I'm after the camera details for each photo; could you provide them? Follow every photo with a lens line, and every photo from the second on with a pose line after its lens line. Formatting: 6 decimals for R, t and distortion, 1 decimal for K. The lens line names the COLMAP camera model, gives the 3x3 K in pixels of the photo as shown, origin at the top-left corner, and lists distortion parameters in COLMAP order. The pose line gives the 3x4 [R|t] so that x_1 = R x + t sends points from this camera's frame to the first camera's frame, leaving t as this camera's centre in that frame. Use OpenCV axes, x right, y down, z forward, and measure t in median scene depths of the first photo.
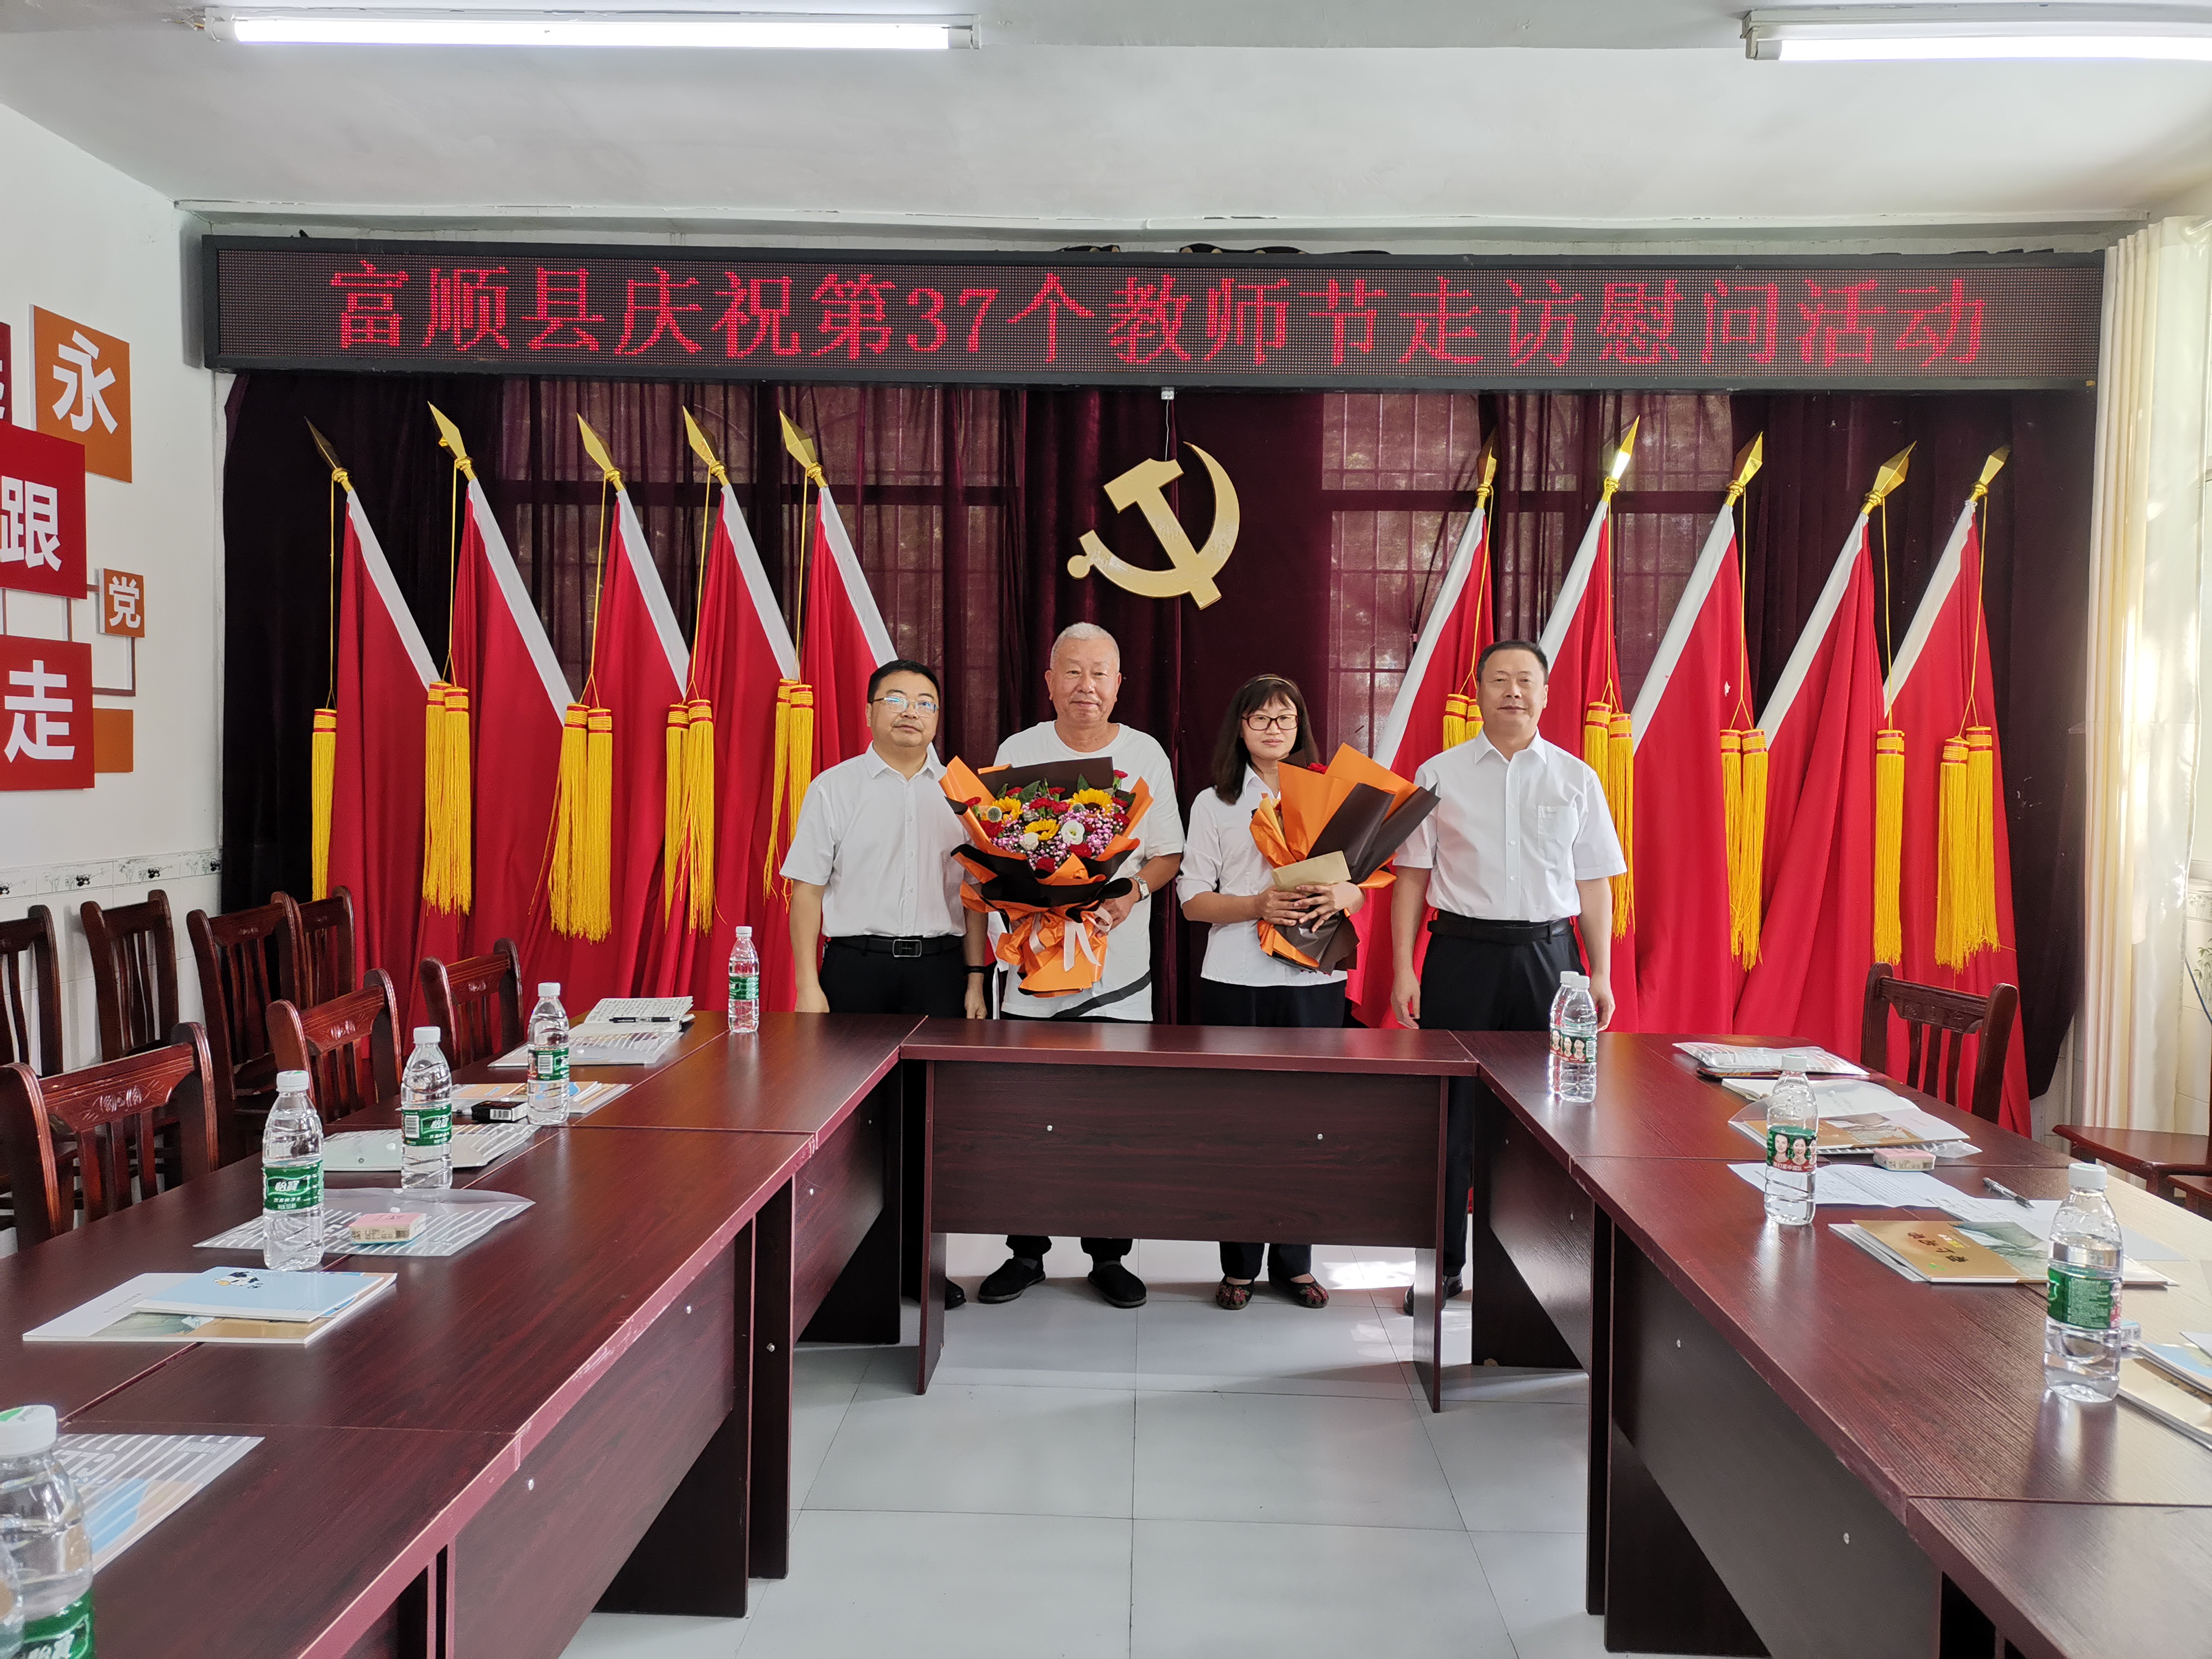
lens RADIAL K [[1685.8, 0, 1109.2], [0, 1685.8, 827.3], [0, 0, 1]] dist [0.001338, -0.006933]
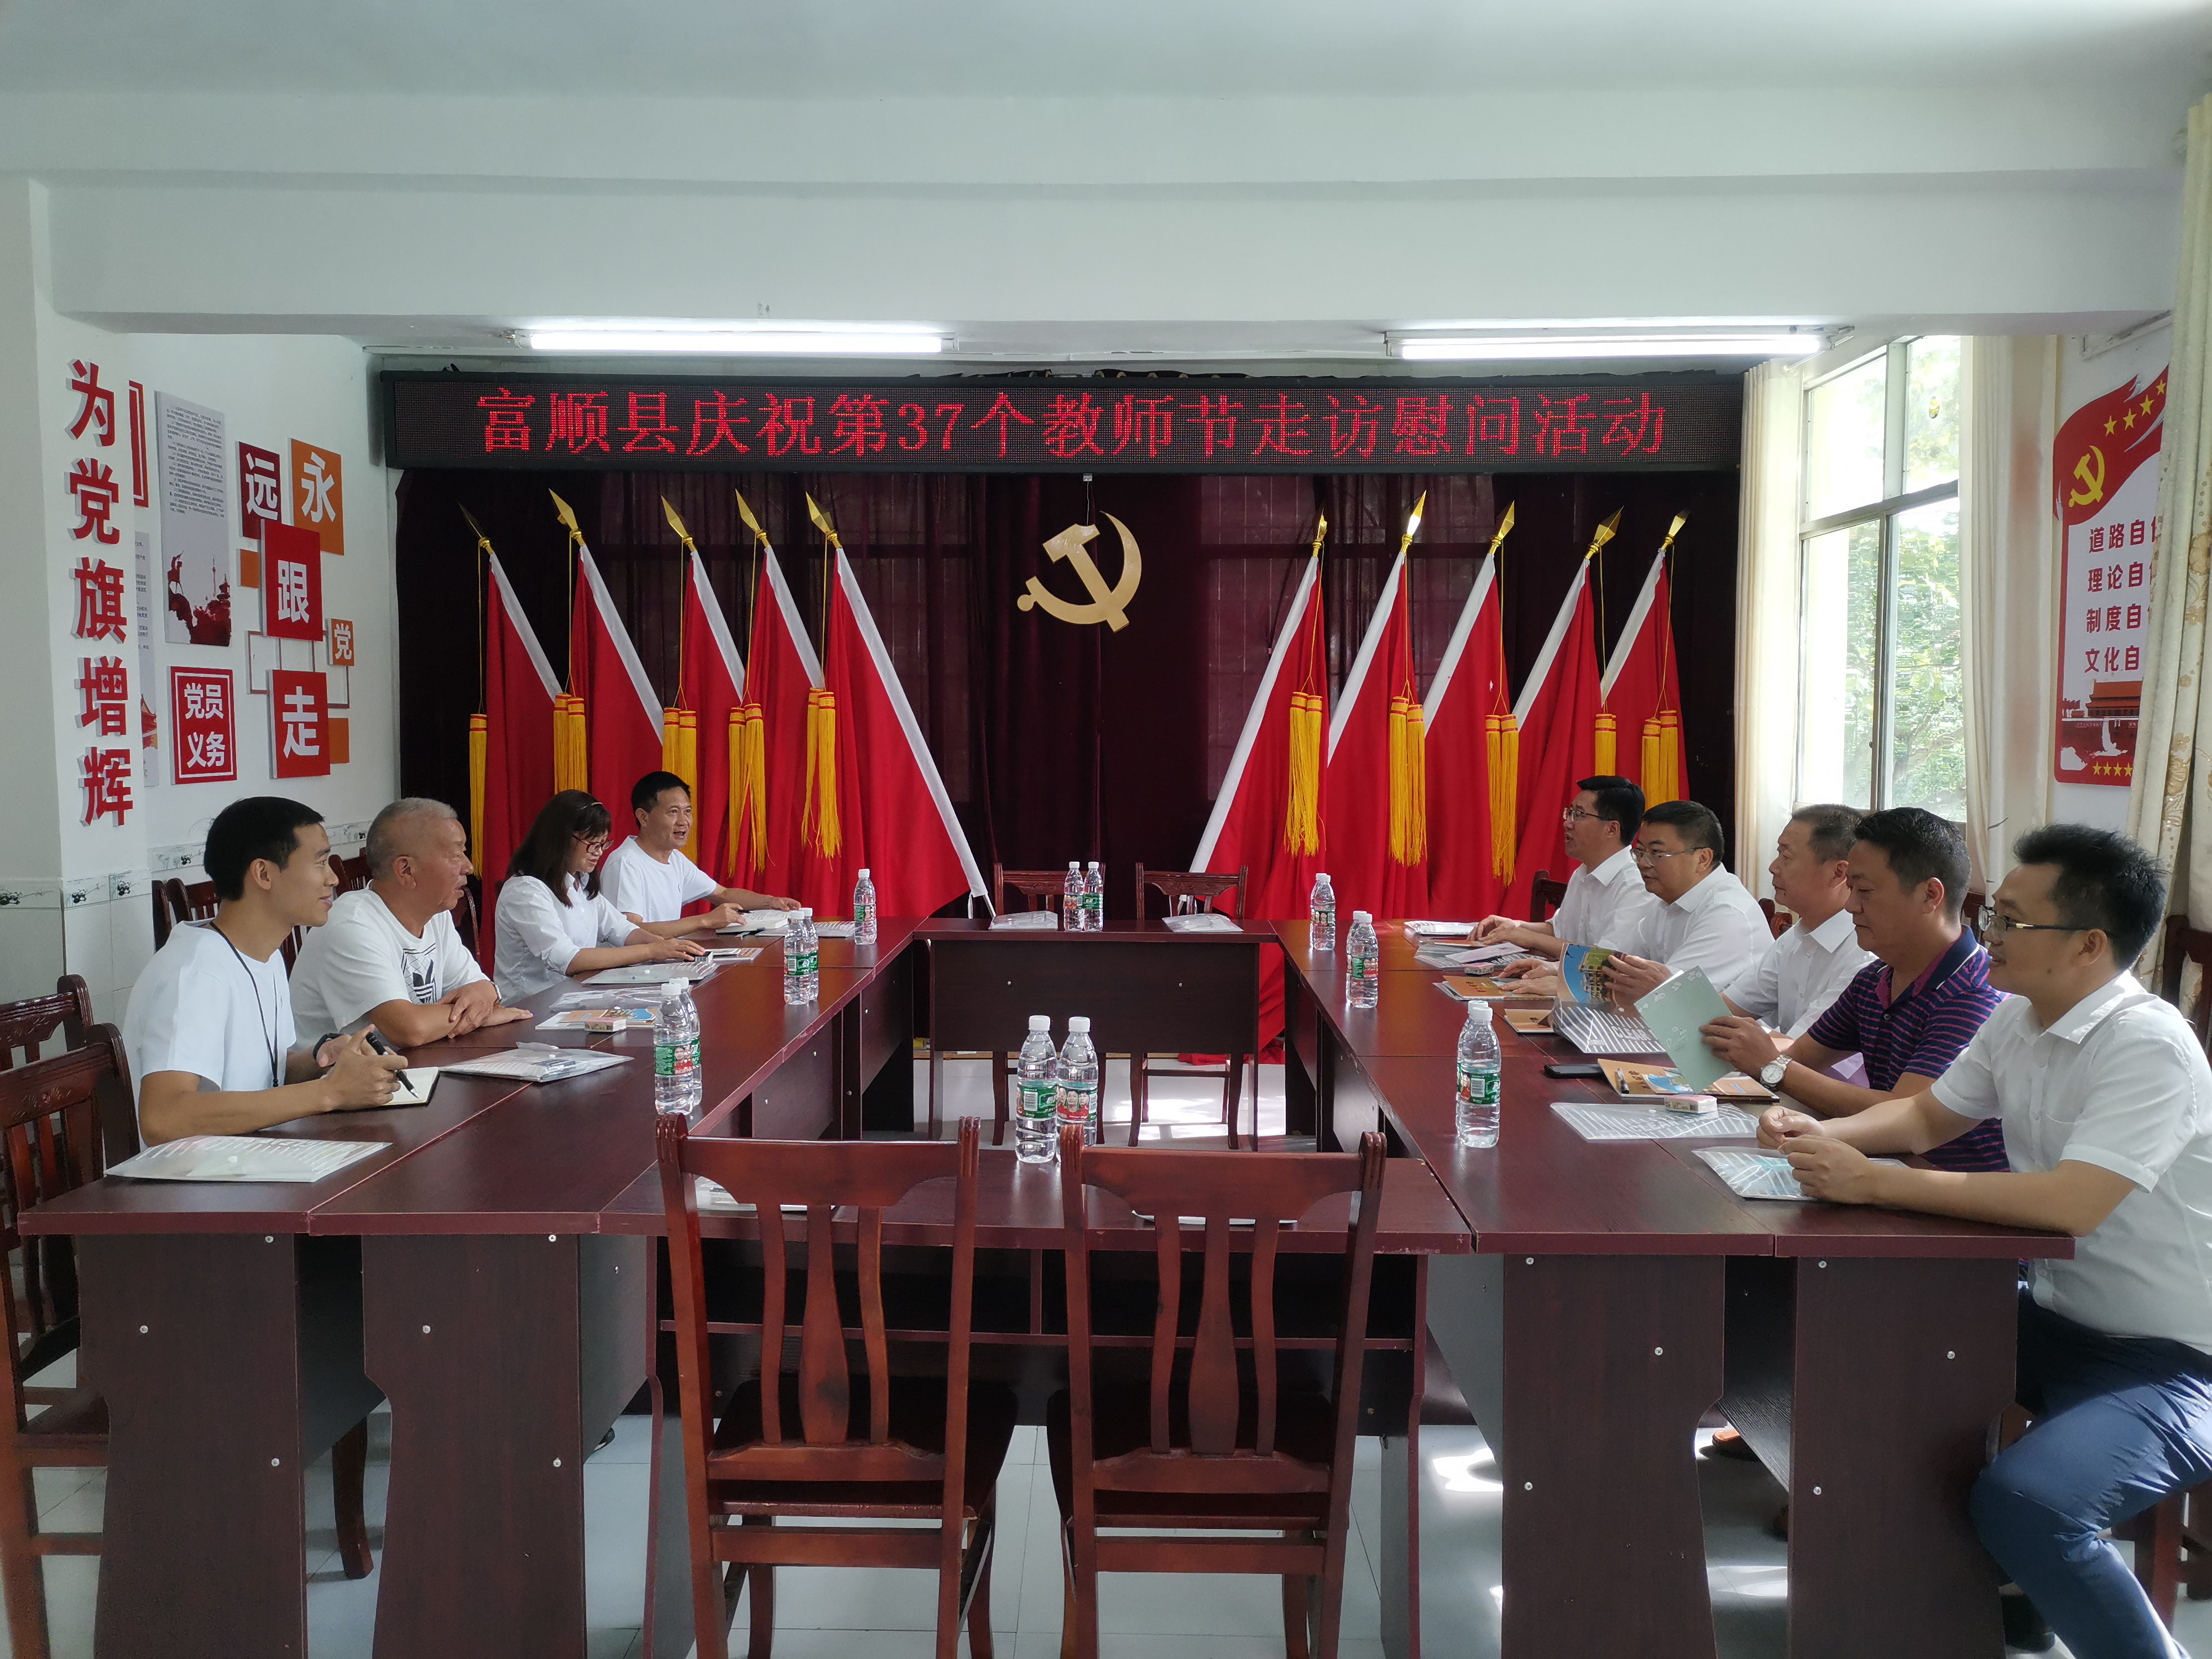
lens RADIAL K [[1685.8, 0, 1108.1], [0, 1685.8, 832.0], [0, 0, 1]] dist [0.001338, -0.006933]
pose [[0.999632, -0.015762, 0.022071, 0.016963], [0.015204, 0.999565, 0.025252, -0.000901], [-0.022460, -0.024907, 0.999437, -0.404908]]
